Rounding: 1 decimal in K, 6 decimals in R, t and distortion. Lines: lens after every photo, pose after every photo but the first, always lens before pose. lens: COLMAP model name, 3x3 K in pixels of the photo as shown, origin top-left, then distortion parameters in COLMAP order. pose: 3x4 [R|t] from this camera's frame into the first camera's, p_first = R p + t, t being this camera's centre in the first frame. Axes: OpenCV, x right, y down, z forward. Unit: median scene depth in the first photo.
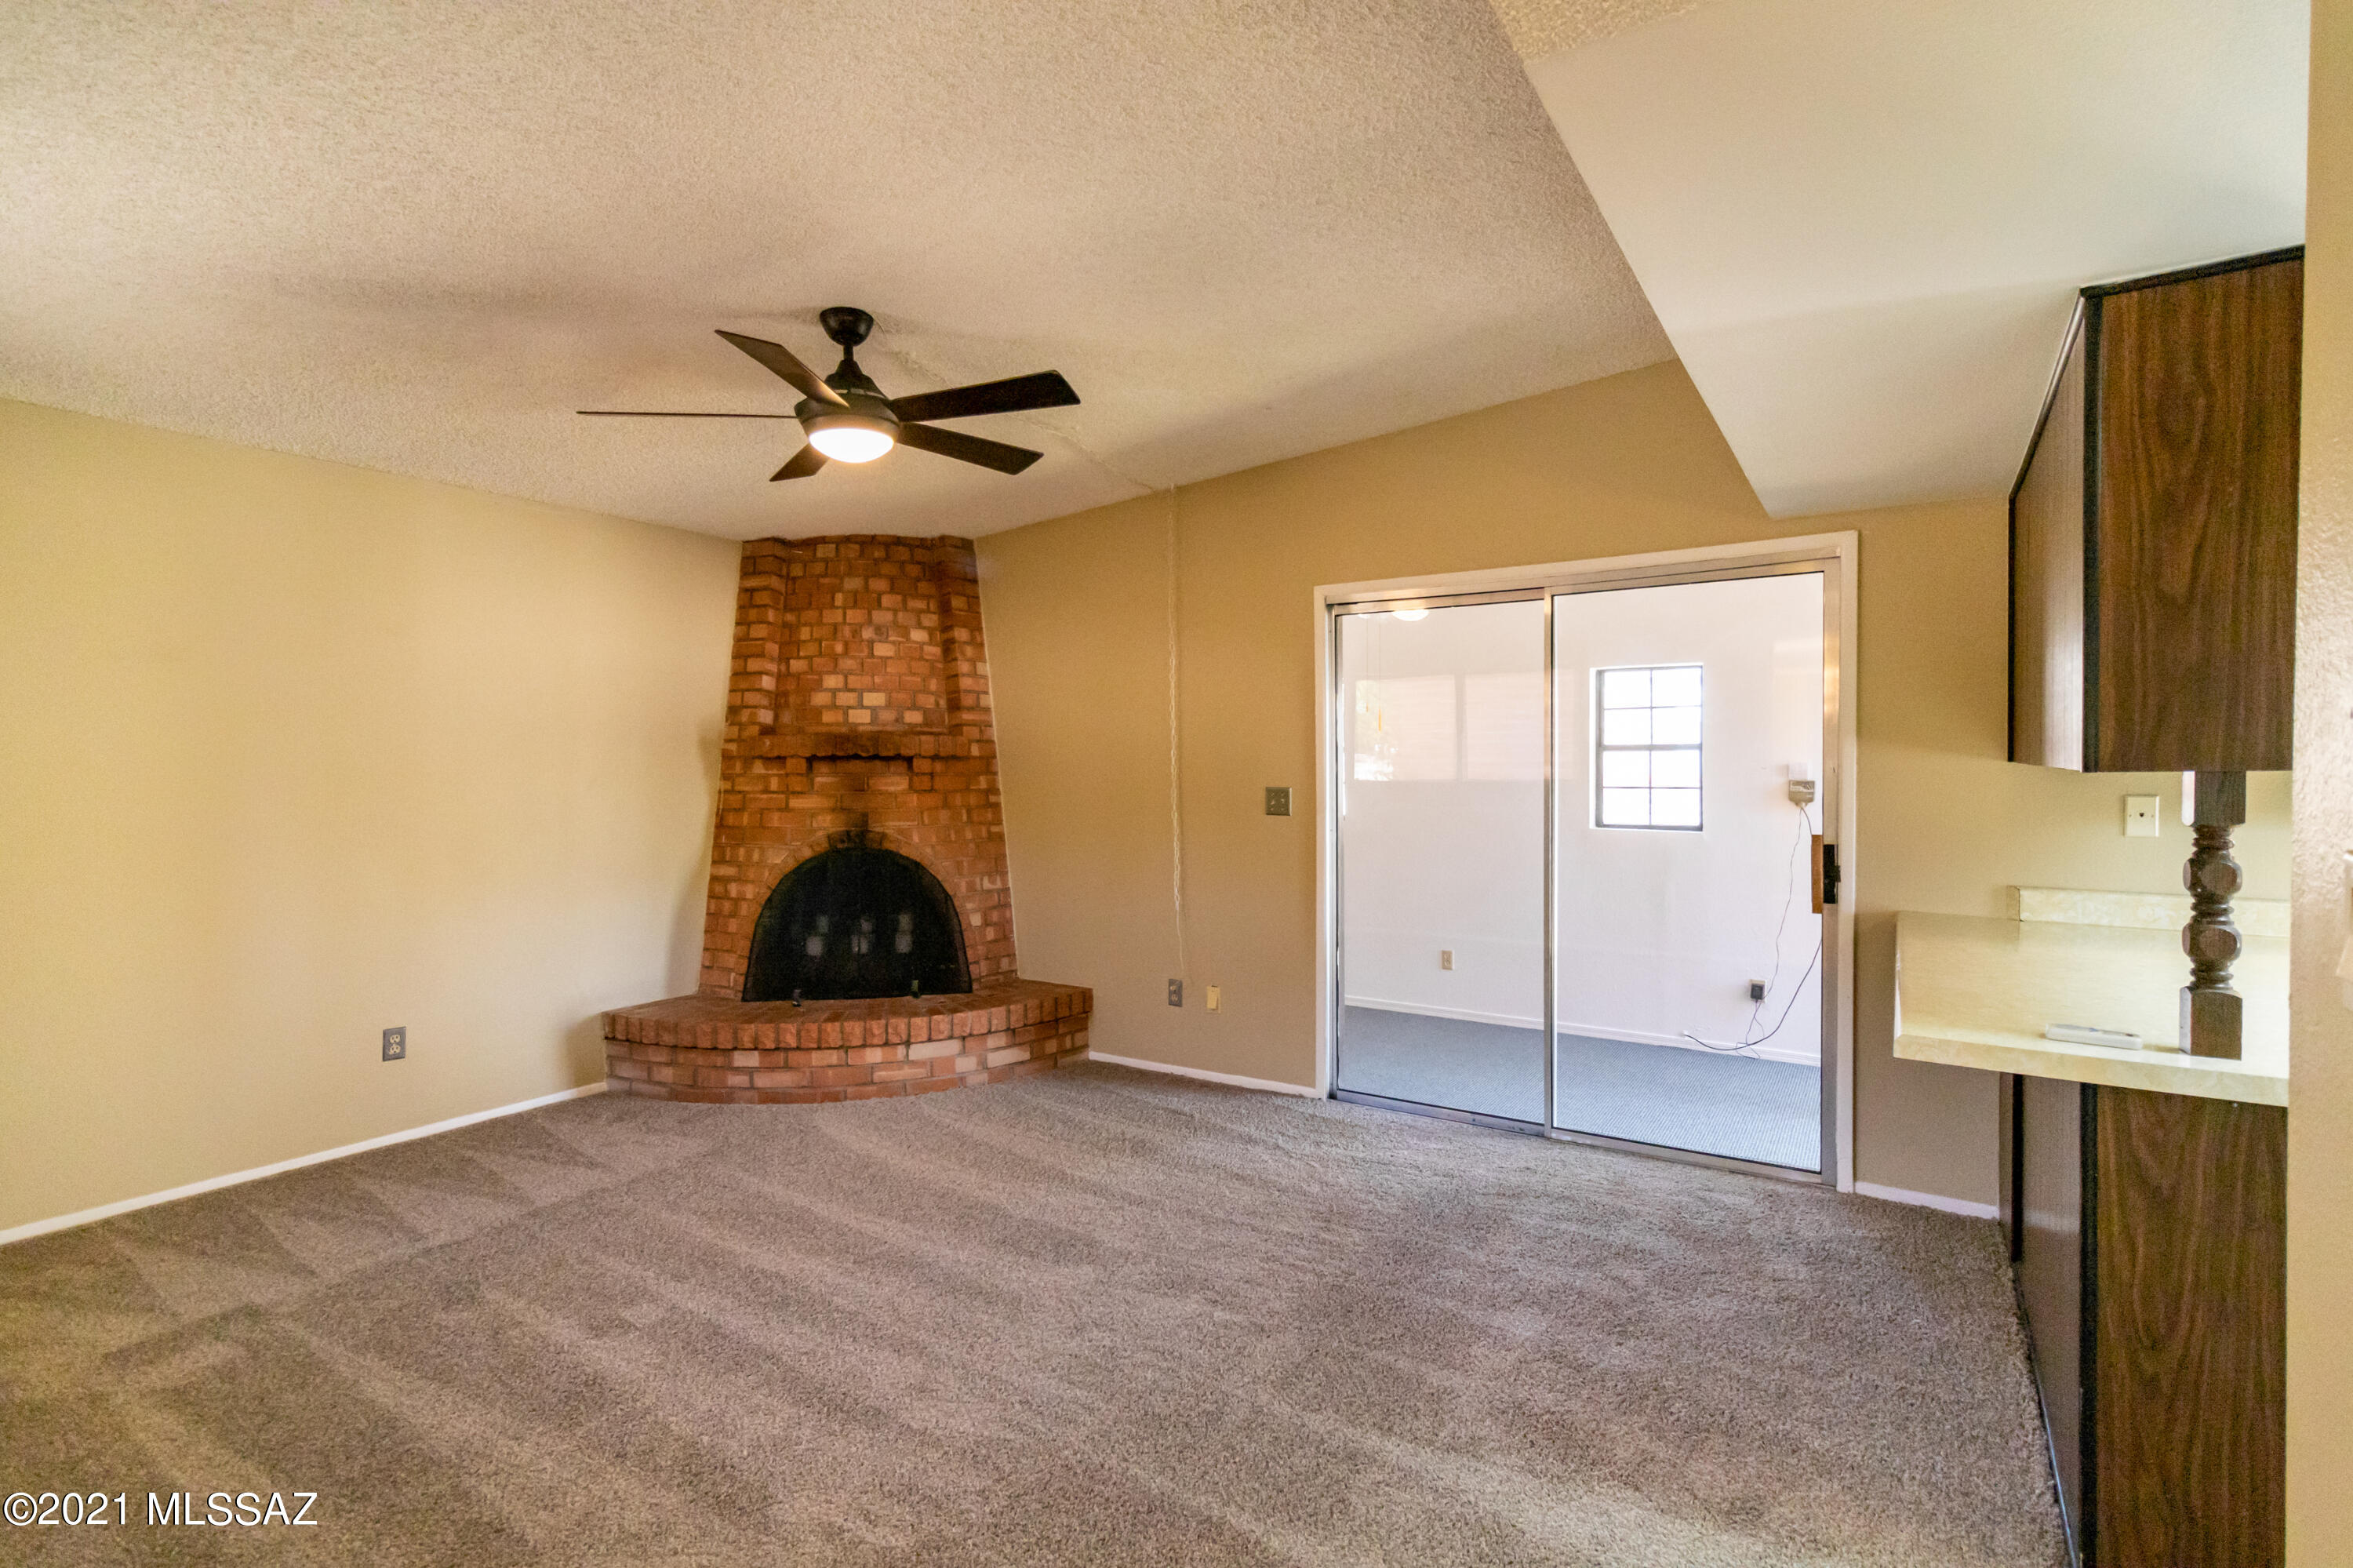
lens RADIAL K [[1096.8, 0, 1176.5], [0, 1096.8, 784.0], [0, 0, 1]] dist [0.000140, 0.000100]
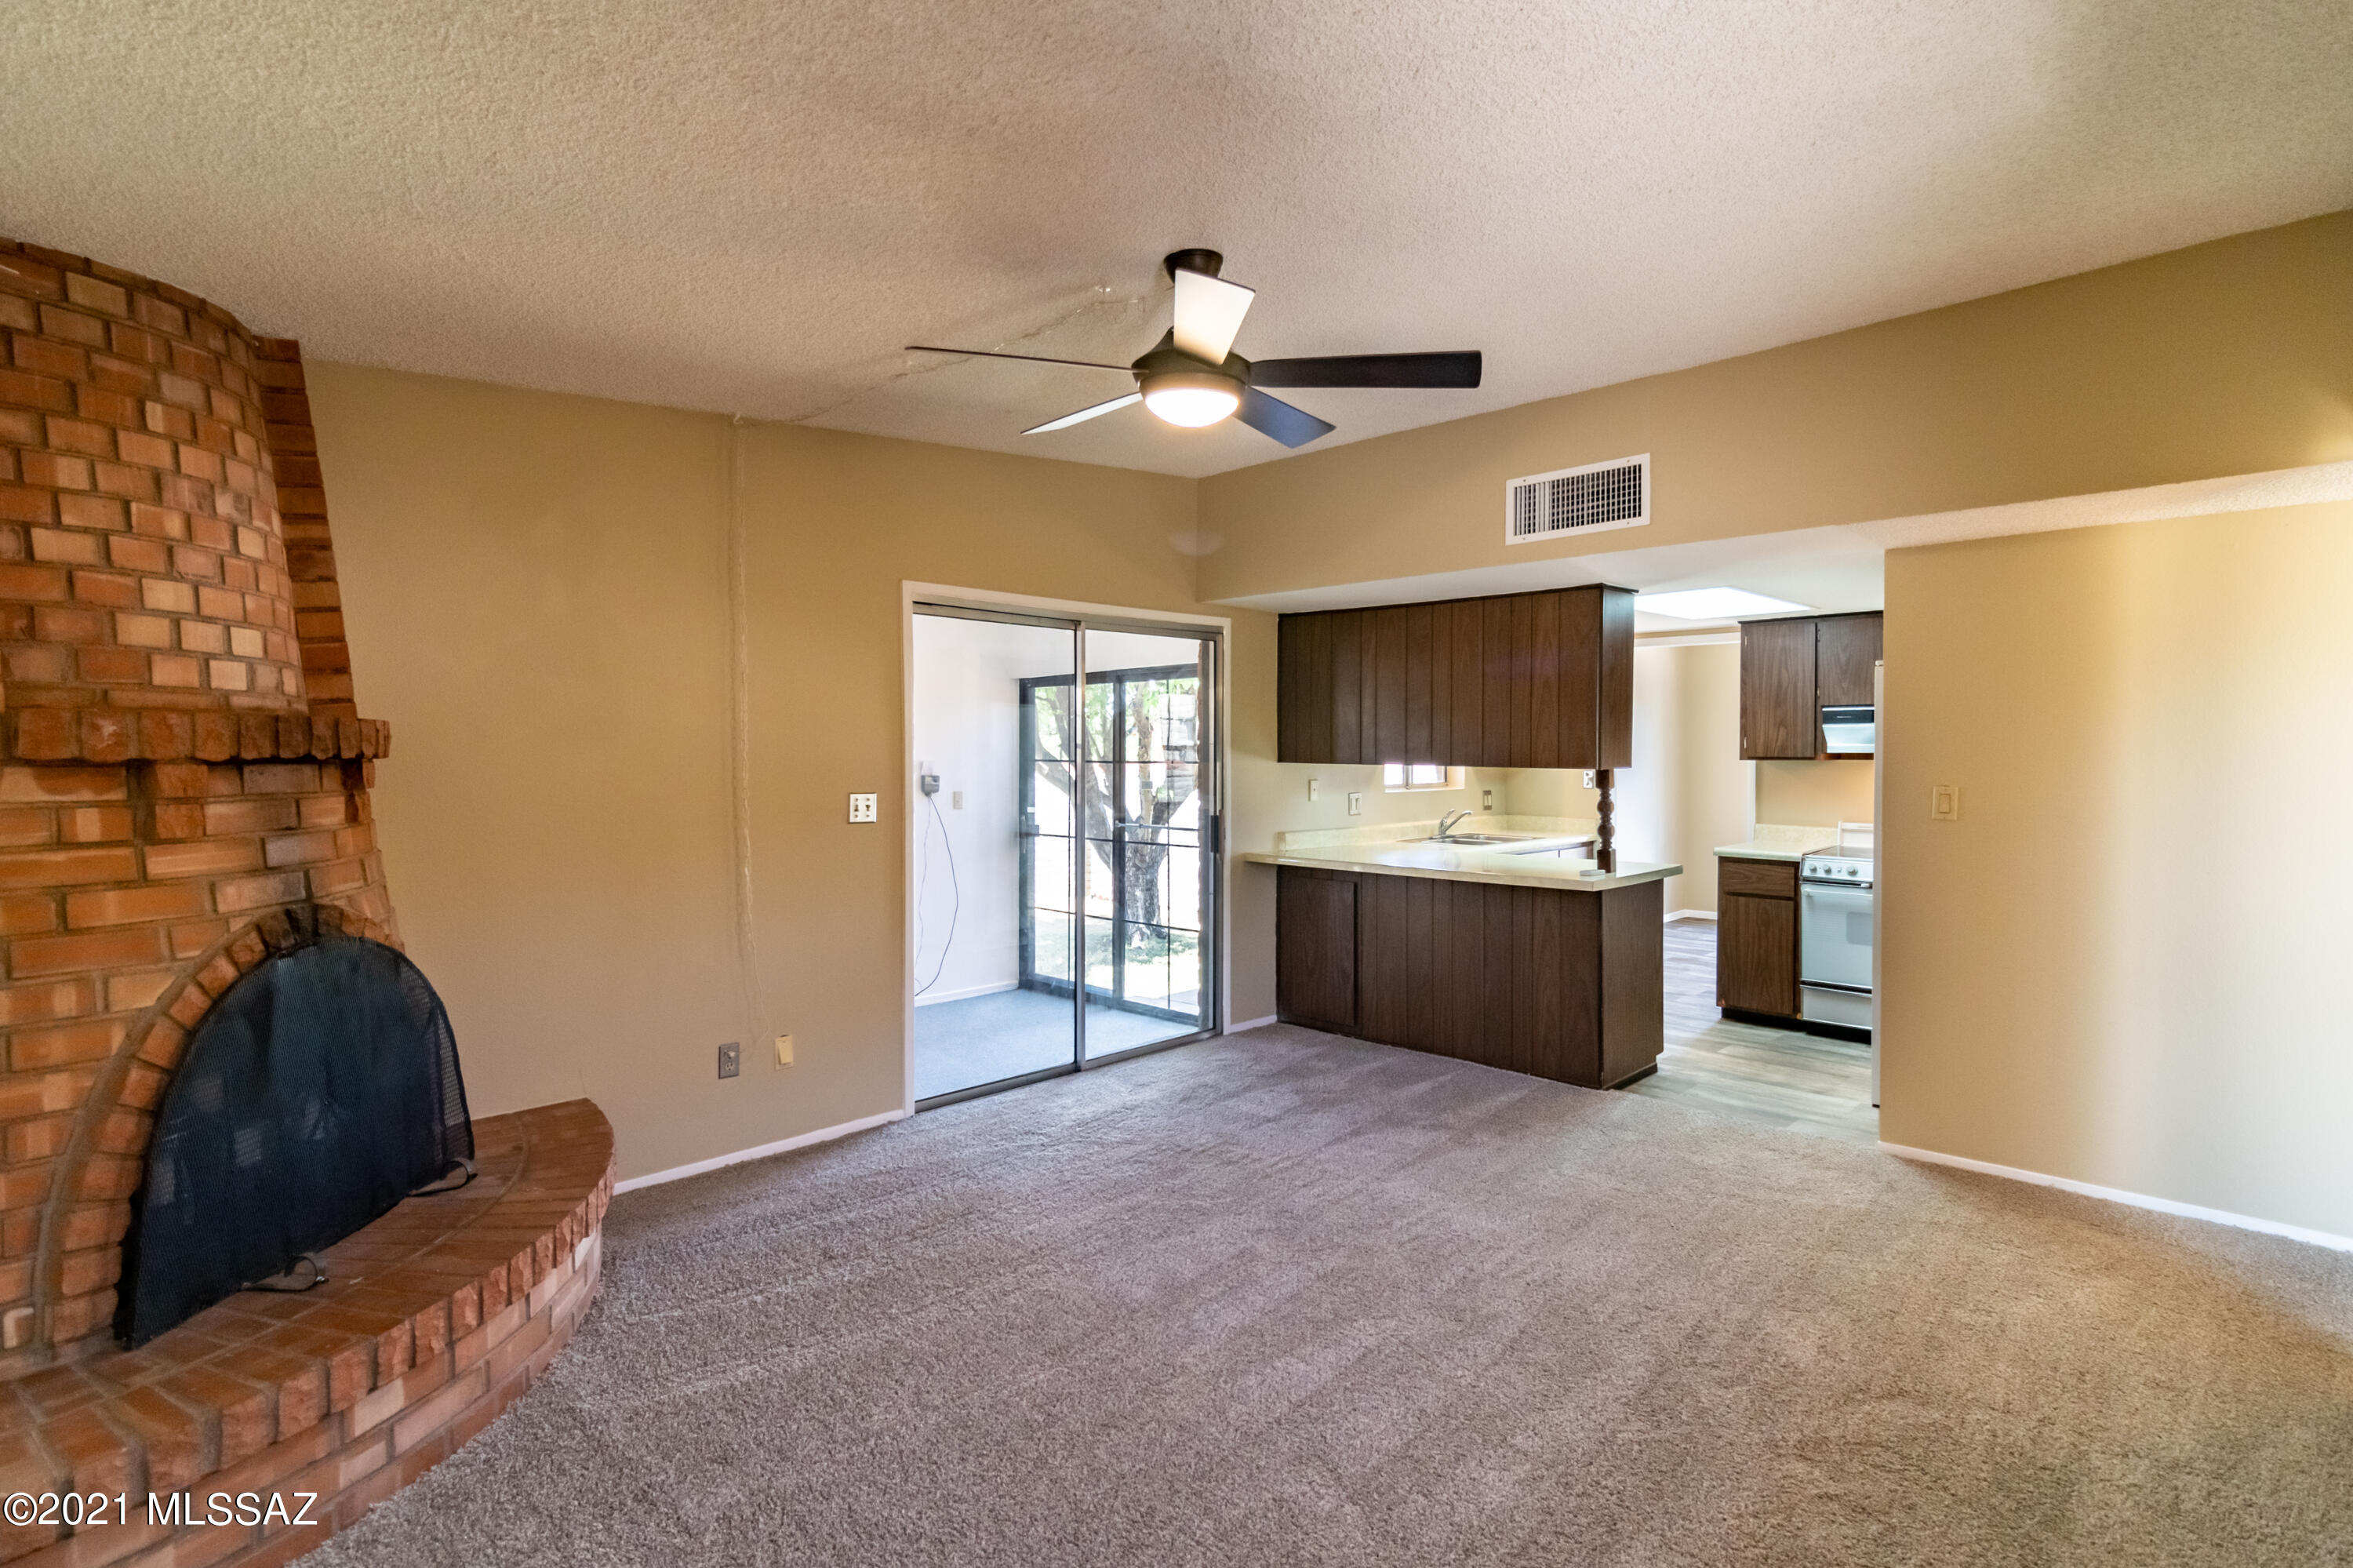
lens RADIAL K [[1132.7, 0, 1184.0], [0, 1132.7, 771.4], [0, 0, 1]] dist [-0.002652, 0.000002]
pose [[0.212572, -0.013223, 0.977056, -0.687737], [0.019629, 0.999764, 0.009260, -0.016099], [-0.976948, 0.017210, 0.212781, 0.486741]]
